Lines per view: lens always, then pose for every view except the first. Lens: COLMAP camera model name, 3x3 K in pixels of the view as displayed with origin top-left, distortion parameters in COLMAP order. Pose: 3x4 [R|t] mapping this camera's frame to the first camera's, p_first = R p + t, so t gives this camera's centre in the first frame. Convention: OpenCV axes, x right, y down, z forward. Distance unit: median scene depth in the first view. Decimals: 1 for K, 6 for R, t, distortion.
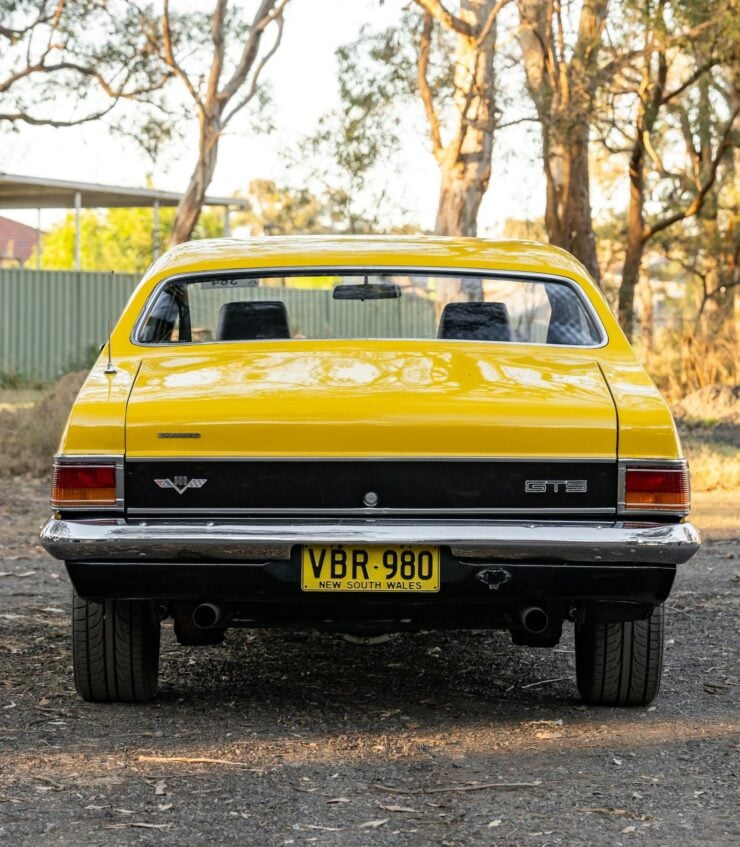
lens RADIAL K [[3157.5, 0, 370.0], [0, 3157.5, 423.5], [0, 0, 1]] dist [0.008315, 0.417441]
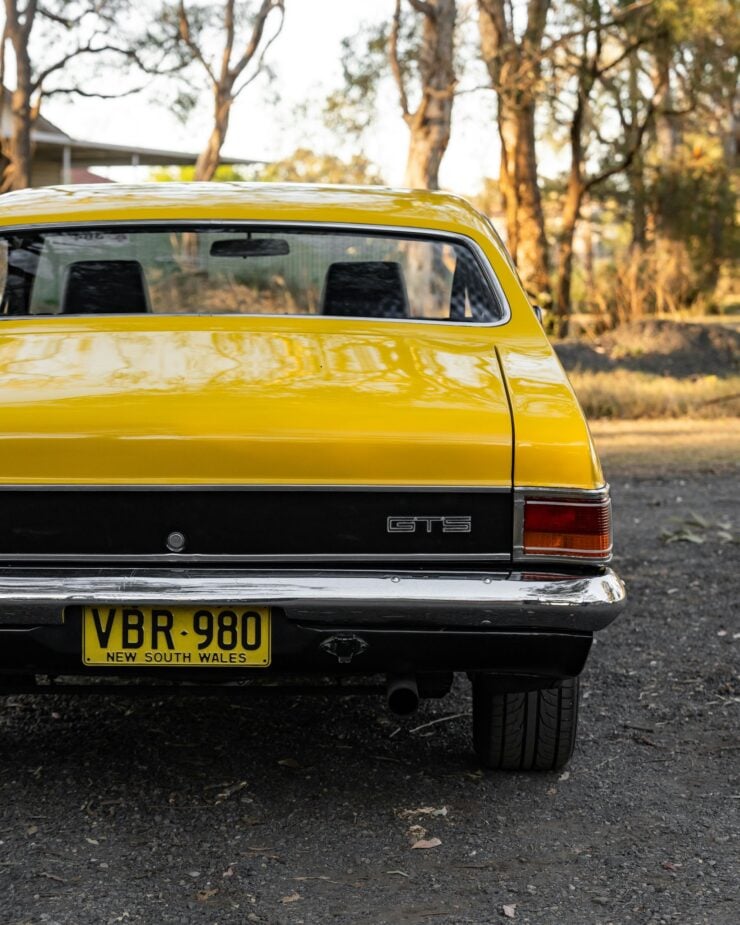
lens RADIAL K [[2342.6, 0, 370.0], [0, 2342.6, 462.5], [0, 0, 1]] dist [0.044674, -0.077972]
pose [[0.999984, 0.001884, -0.005357, 0.043921], [-0.001581, 0.998425, 0.056086, -0.022691], [0.005454, -0.056077, 0.998412, 0.419041]]
